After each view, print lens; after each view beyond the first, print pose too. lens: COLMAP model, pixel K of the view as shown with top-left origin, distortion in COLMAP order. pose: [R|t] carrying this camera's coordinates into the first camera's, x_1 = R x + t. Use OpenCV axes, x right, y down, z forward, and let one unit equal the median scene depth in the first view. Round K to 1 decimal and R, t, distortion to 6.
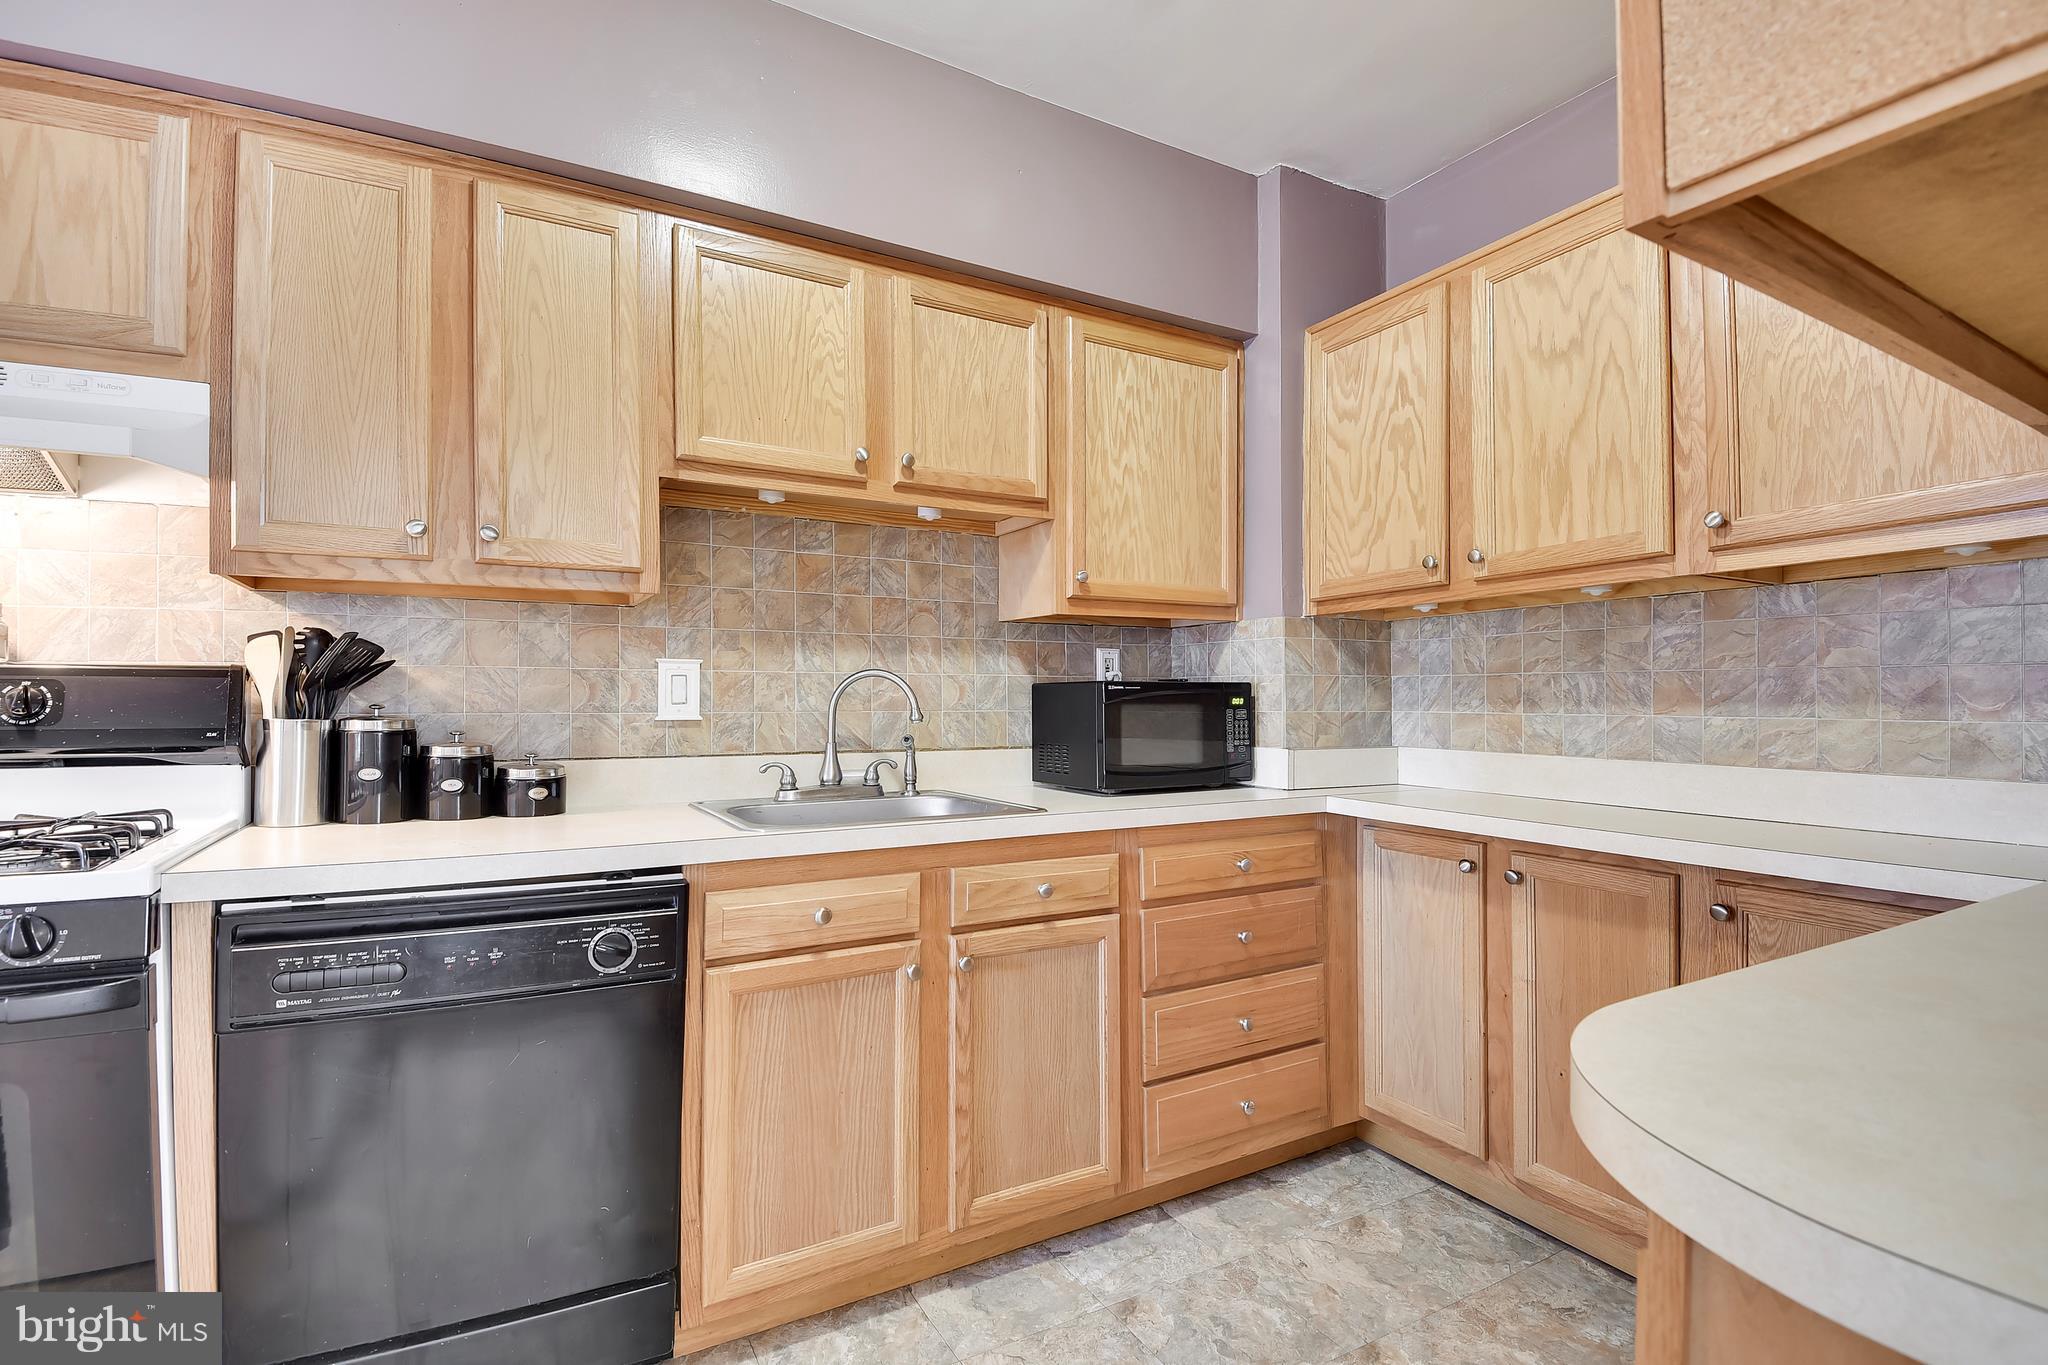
lens RADIAL K [[938.0, 0, 1025.6], [0, 938.0, 710.4], [0, 0, 1]] dist [0.043970, -0.020411]
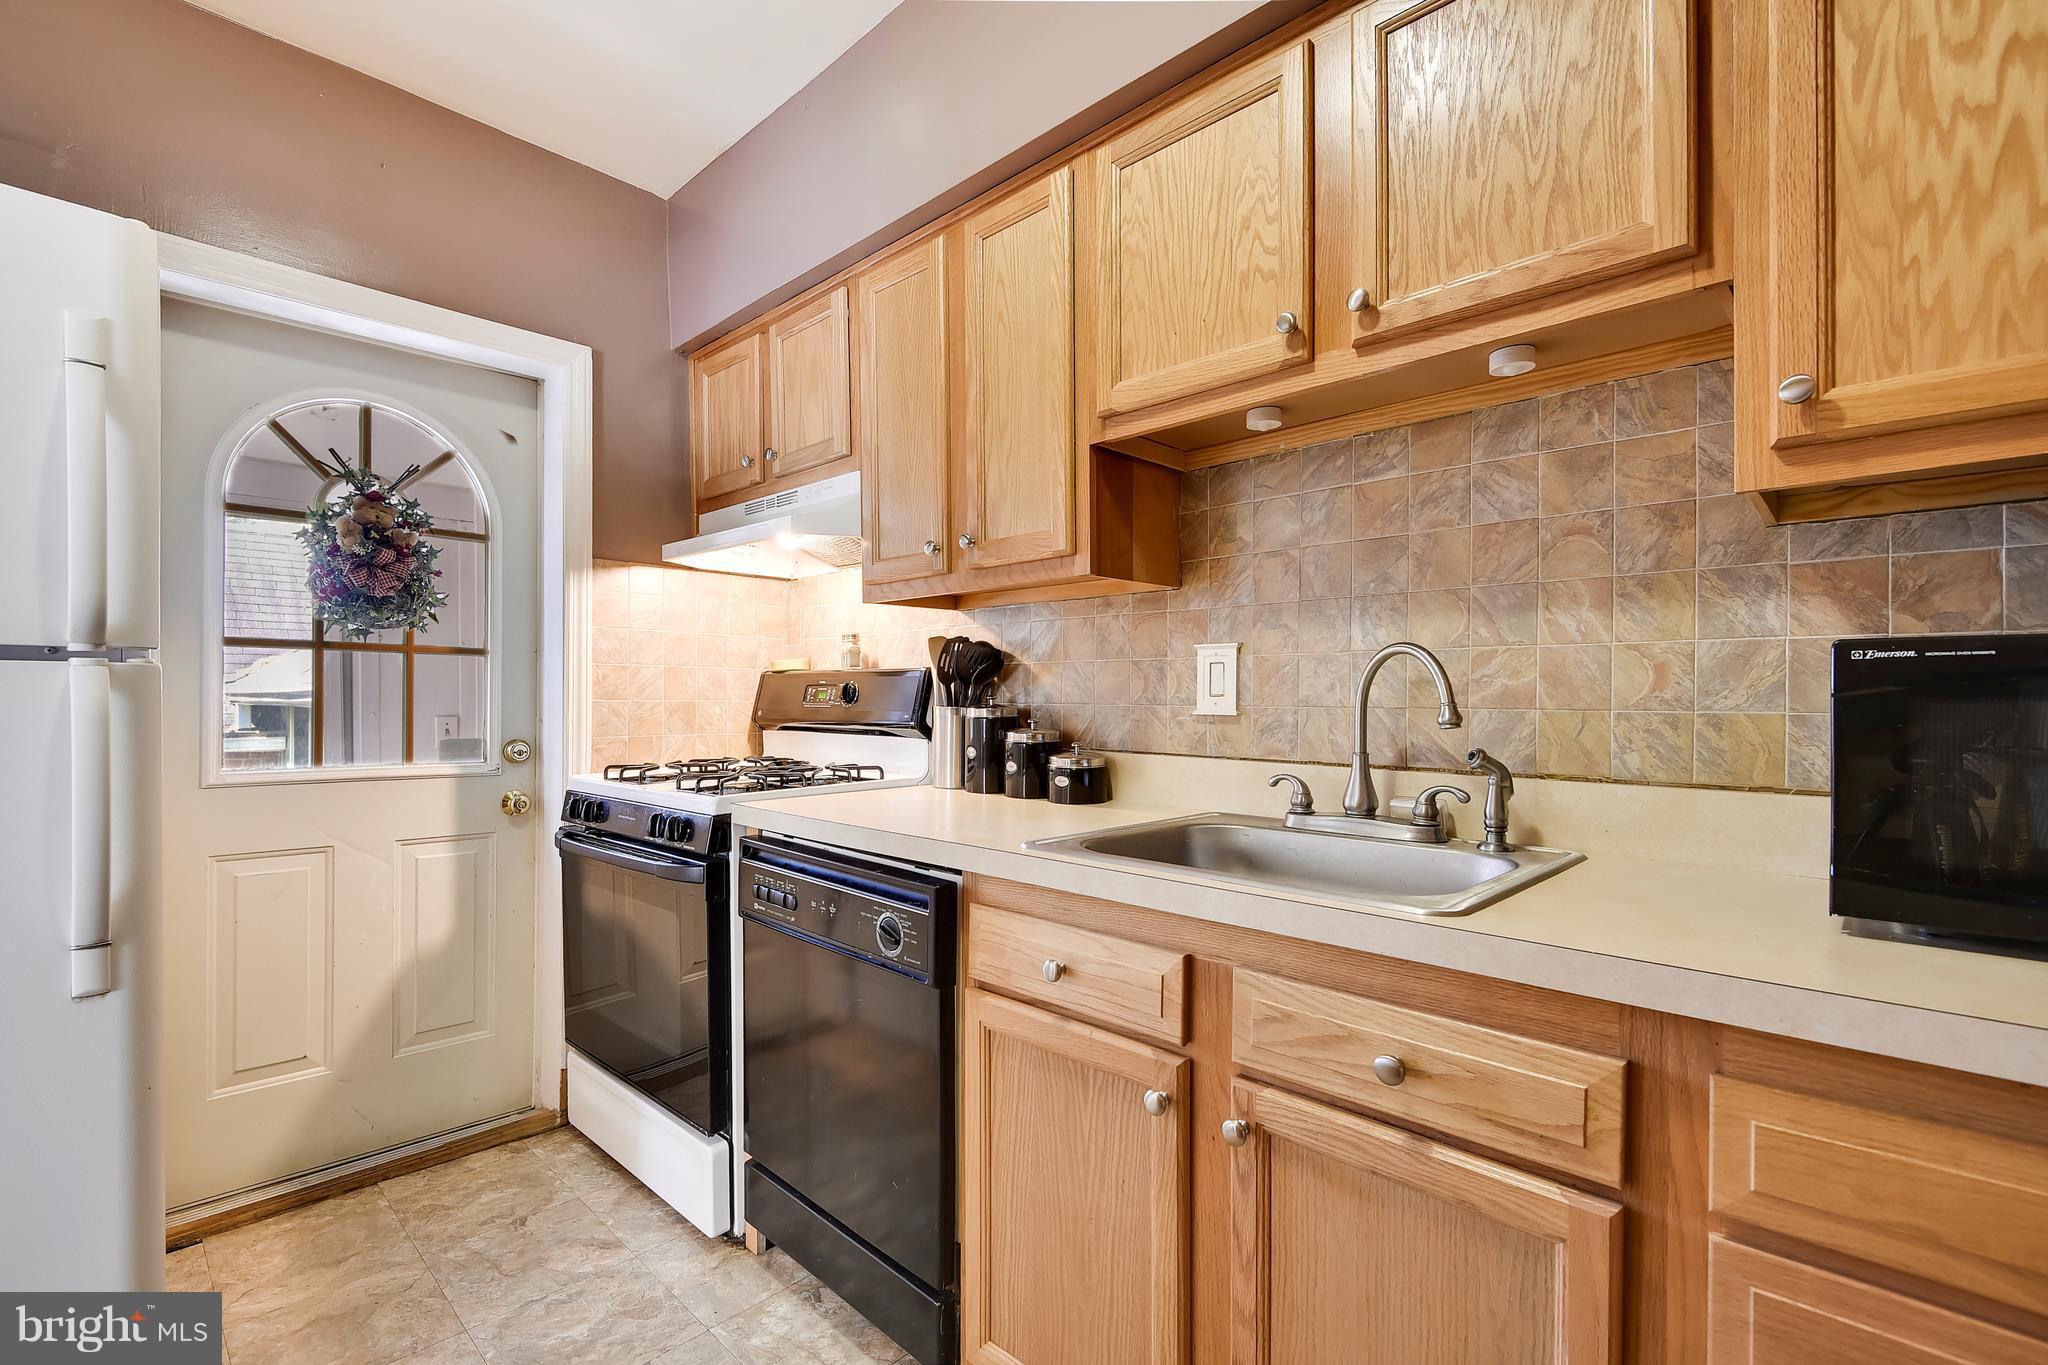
lens RADIAL K [[938.0, 0, 1025.6], [0, 938.0, 710.4], [0, 0, 1]] dist [0.043970, -0.020411]
pose [[0.275378, 0.015197, -0.961216, 0.406285], [-0.012730, 0.999845, 0.012161, -0.002187], [0.961252, 0.008887, 0.275529, 0.604672]]
